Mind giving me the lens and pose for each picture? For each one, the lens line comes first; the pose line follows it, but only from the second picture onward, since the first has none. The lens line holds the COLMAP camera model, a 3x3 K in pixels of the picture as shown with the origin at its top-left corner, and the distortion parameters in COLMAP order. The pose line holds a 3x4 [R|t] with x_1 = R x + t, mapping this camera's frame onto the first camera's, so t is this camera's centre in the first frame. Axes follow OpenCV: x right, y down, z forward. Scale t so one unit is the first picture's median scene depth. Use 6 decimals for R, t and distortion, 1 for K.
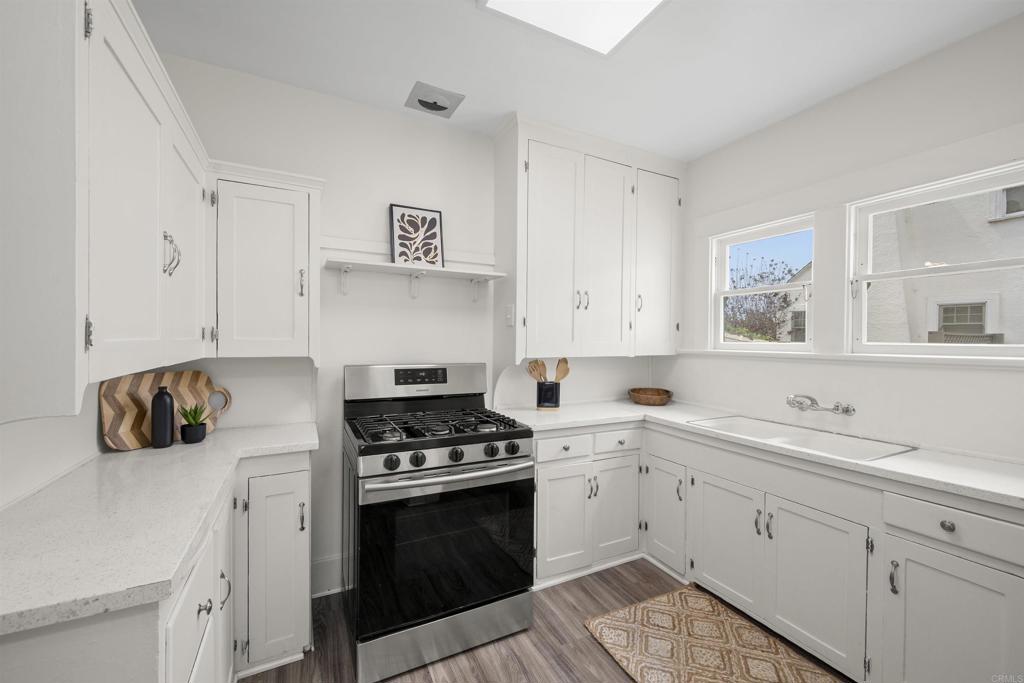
lens RADIAL K [[412.7, 0, 512.0], [0, 412.7, 341.5], [0, 0, 1]] dist [0.001702, -0.000008]
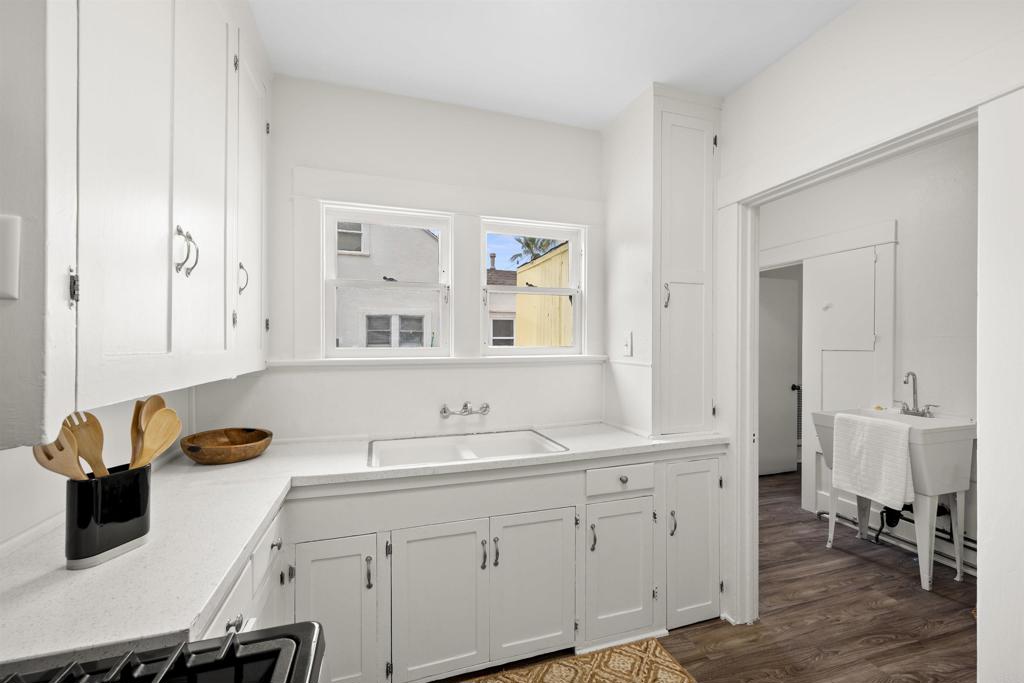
lens RADIAL K [[419.5, 0, 513.7], [0, 419.5, 344.1], [0, 0, 1]] dist [0.000198, -0.000063]
pose [[0.161799, -0.006965, 0.986799, -0.216514], [0.008239, 0.999950, 0.005707, -0.007614], [-0.986789, 0.007206, 0.161849, 0.664240]]
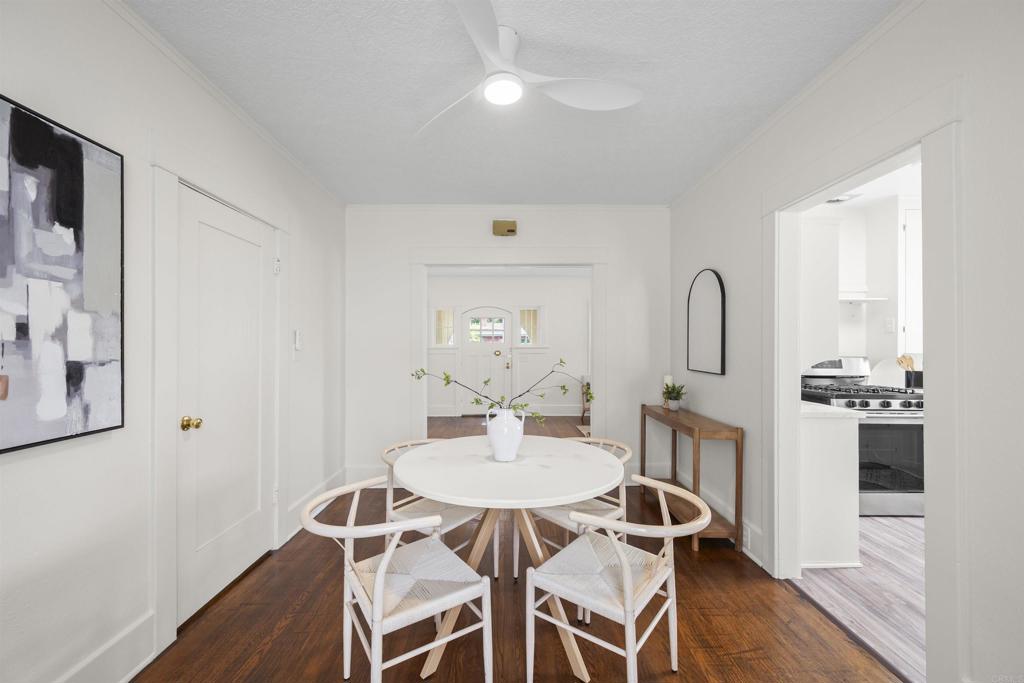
lens RADIAL K [[401.5, 0, 498.4], [0, 401.5, 345.4], [0, 0, 1]] dist [-0.011309, -0.000039]
pose [[0.884930, -0.006311, -0.465681, -0.627608], [0.001245, 0.999937, -0.011186, 0.026352], [0.465722, 0.009319, 0.884882, -1.014074]]
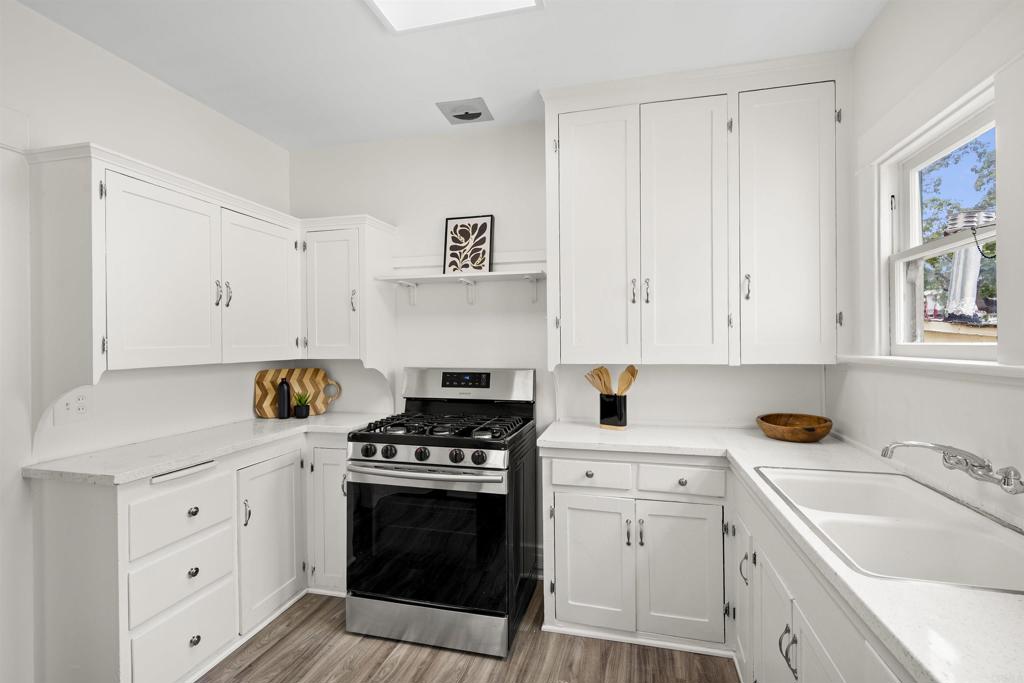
lens RADIAL K [[465.5, 0, 510.5], [0, 465.5, 343.1], [0, 0, 1]] dist [-0.000864, -0.000074]
pose [[0.750618, -0.012452, -0.660620, 0.622646], [0.009045, 0.999922, -0.008571, 0.003573], [0.660675, 0.000459, 0.750672, 0.197686]]
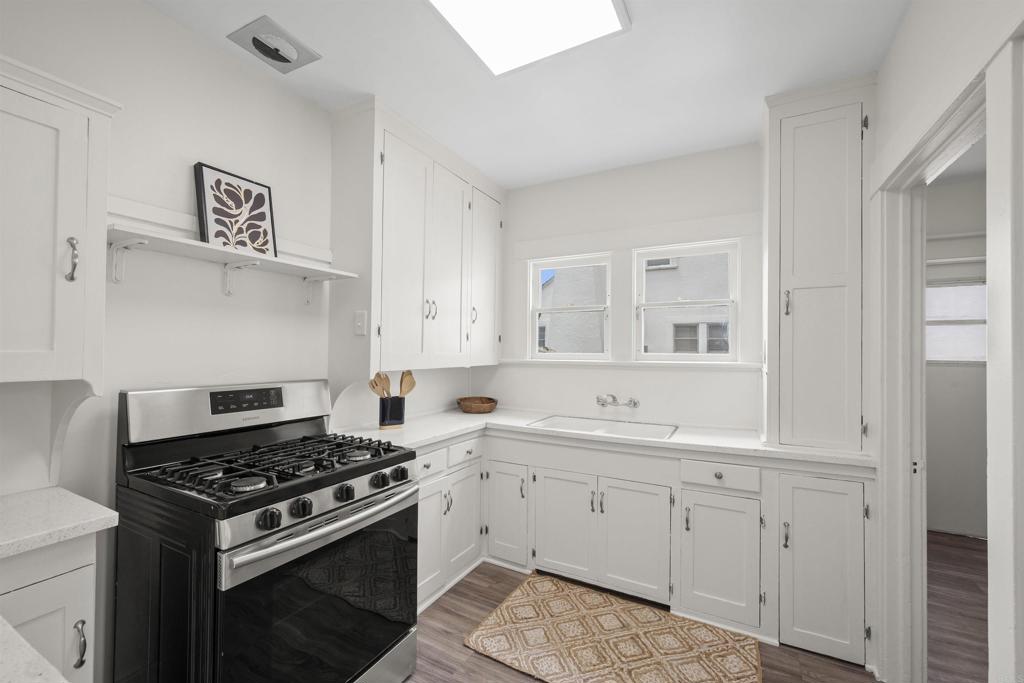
lens RADIAL K [[420.6, 0, 508.6], [0, 420.6, 343.1], [0, 0, 1]] dist [-0.001063, -0.000076]
pose [[0.825417, 0.008994, 0.564452, -0.257115], [0.002186, 0.999815, -0.019128, -0.003401], [-0.564519, 0.017023, 0.825244, 0.096522]]
